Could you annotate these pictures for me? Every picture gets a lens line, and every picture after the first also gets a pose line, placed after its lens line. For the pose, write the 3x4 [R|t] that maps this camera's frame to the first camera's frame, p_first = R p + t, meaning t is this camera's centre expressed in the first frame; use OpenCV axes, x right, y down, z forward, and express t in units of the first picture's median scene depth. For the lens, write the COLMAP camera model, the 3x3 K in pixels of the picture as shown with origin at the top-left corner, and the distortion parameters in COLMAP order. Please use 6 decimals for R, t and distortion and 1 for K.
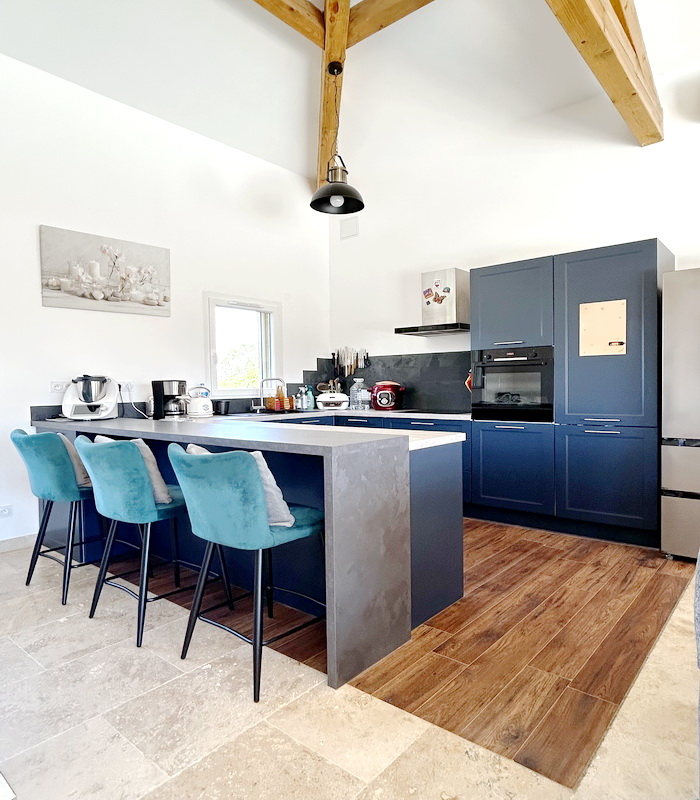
lens RADIAL K [[527.3, 0, 350.0], [0, 527.3, 400.0], [0, 0, 1]] dist [-0.000171, -0.000035]
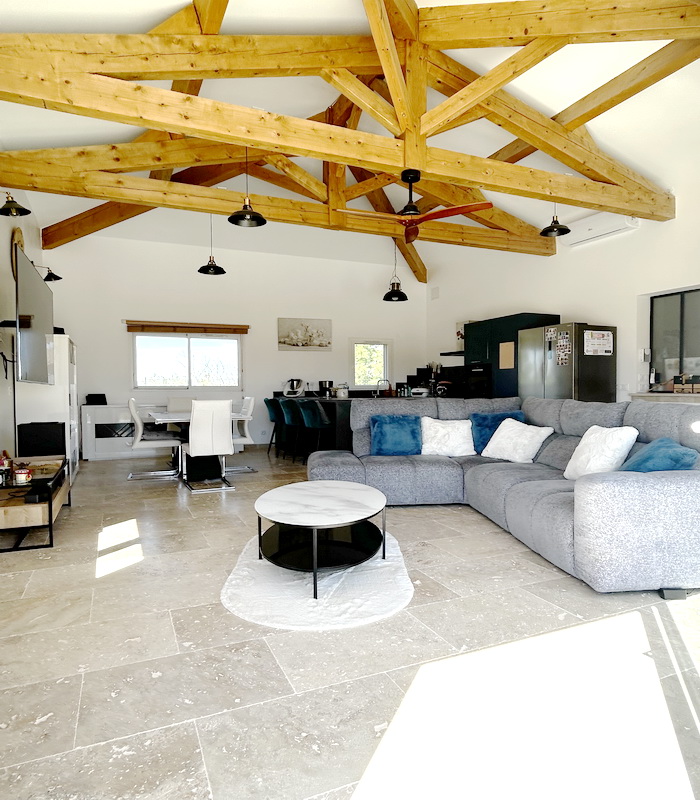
lens RADIAL K [[527.3, 0, 350.0], [0, 527.3, 400.0], [0, 0, 1]] dist [-0.000171, -0.000035]
pose [[0.902725, 0.013475, -0.430007, 0.728656], [-0.014004, 0.999900, 0.001934, 0.038974], [0.429990, 0.004276, 0.902824, -1.005970]]
